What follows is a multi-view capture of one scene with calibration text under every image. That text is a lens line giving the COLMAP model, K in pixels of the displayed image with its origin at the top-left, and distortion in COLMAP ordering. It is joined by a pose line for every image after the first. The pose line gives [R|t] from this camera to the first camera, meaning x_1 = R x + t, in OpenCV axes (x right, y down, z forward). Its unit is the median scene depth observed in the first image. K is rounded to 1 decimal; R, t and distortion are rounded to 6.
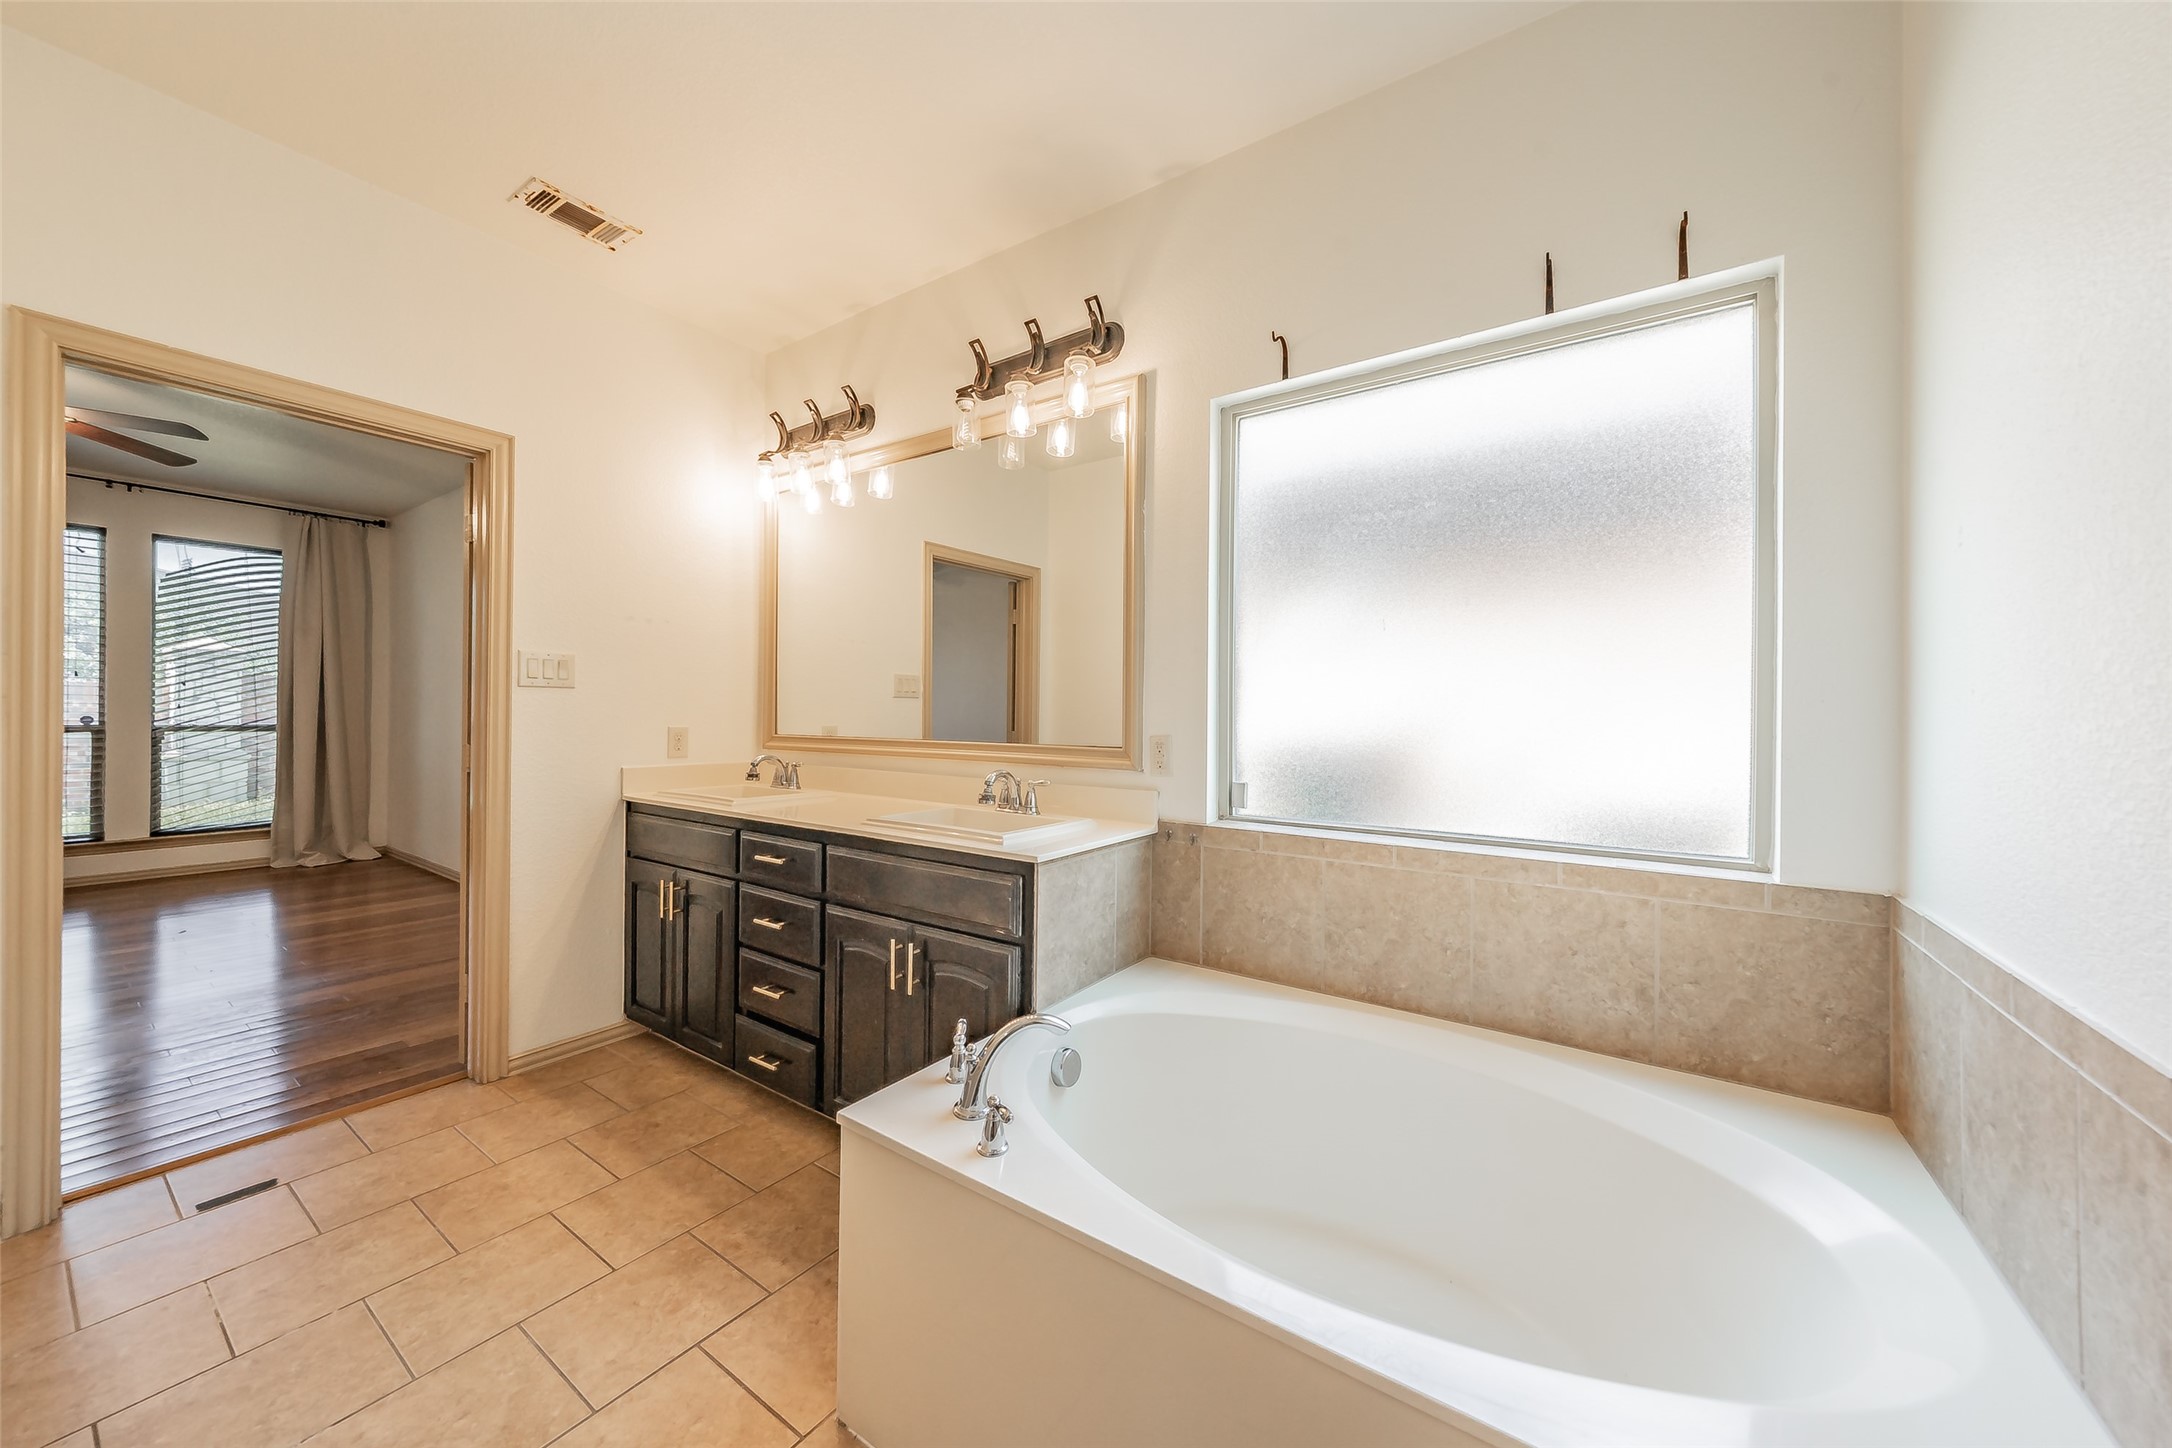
lens RADIAL K [[767.1, 0, 1113.9], [0, 767.1, 712.6], [0, 0, 1]] dist [-0.000343, -0.000088]
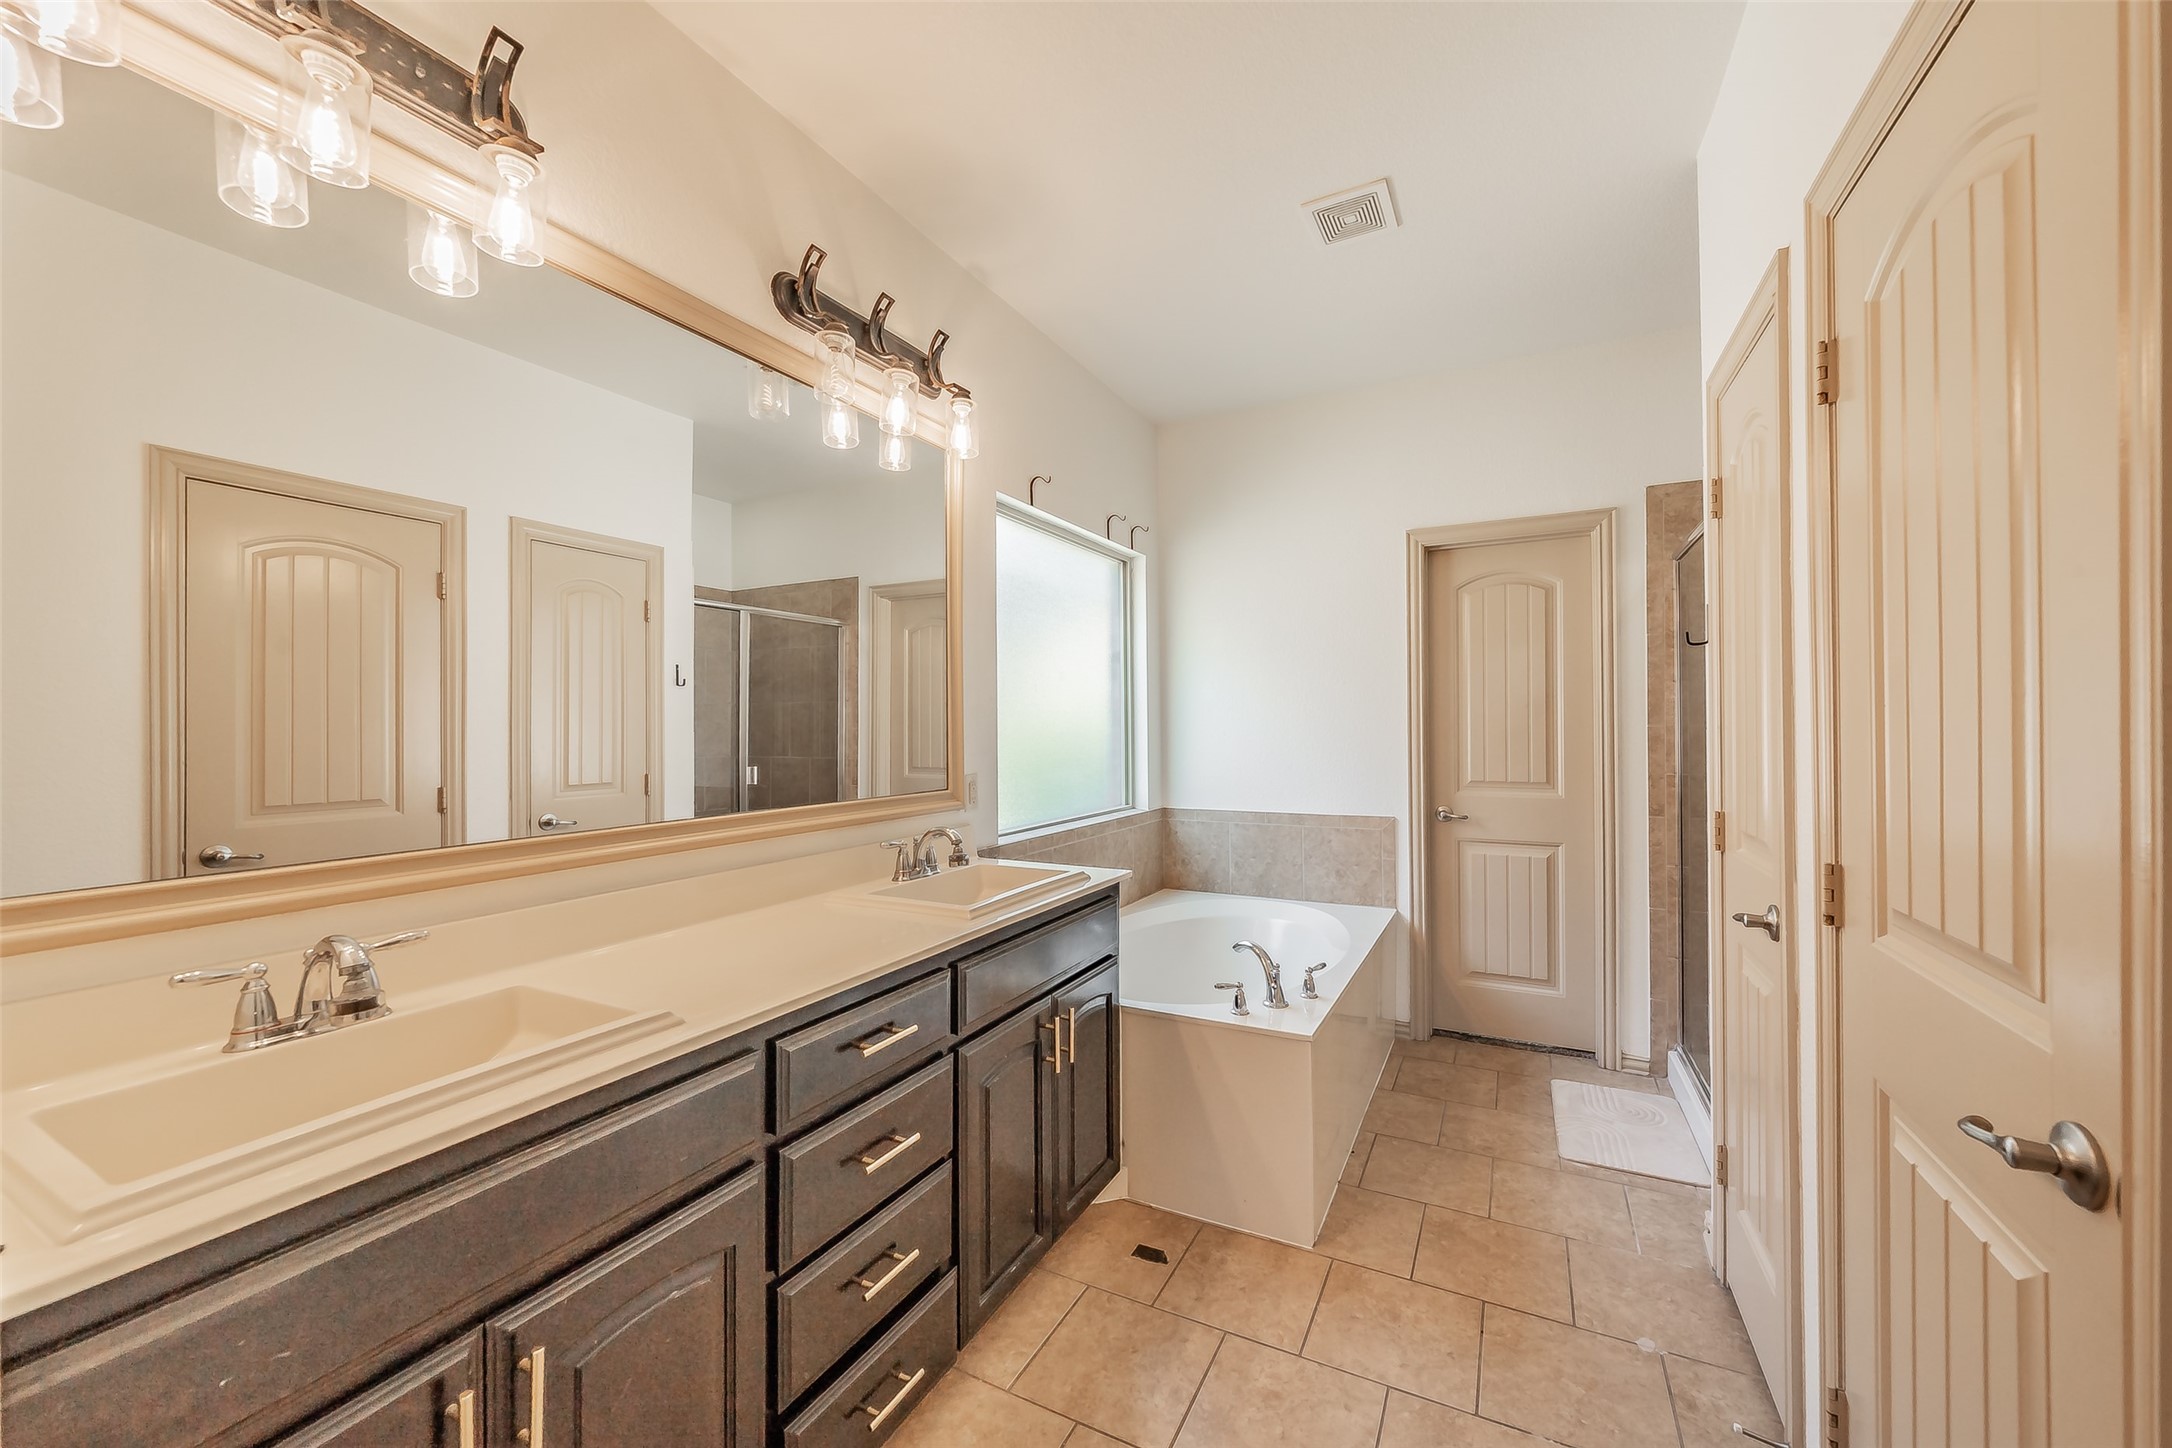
lens RADIAL K [[767.1, 0, 1113.9], [0, 767.1, 712.6], [0, 0, 1]] dist [-0.000343, -0.000088]
pose [[-0.099070, -0.003447, 0.995074, -1.013991], [-0.004173, 0.999987, 0.003048, -0.060634], [-0.995072, -0.003851, -0.099083, 0.870144]]
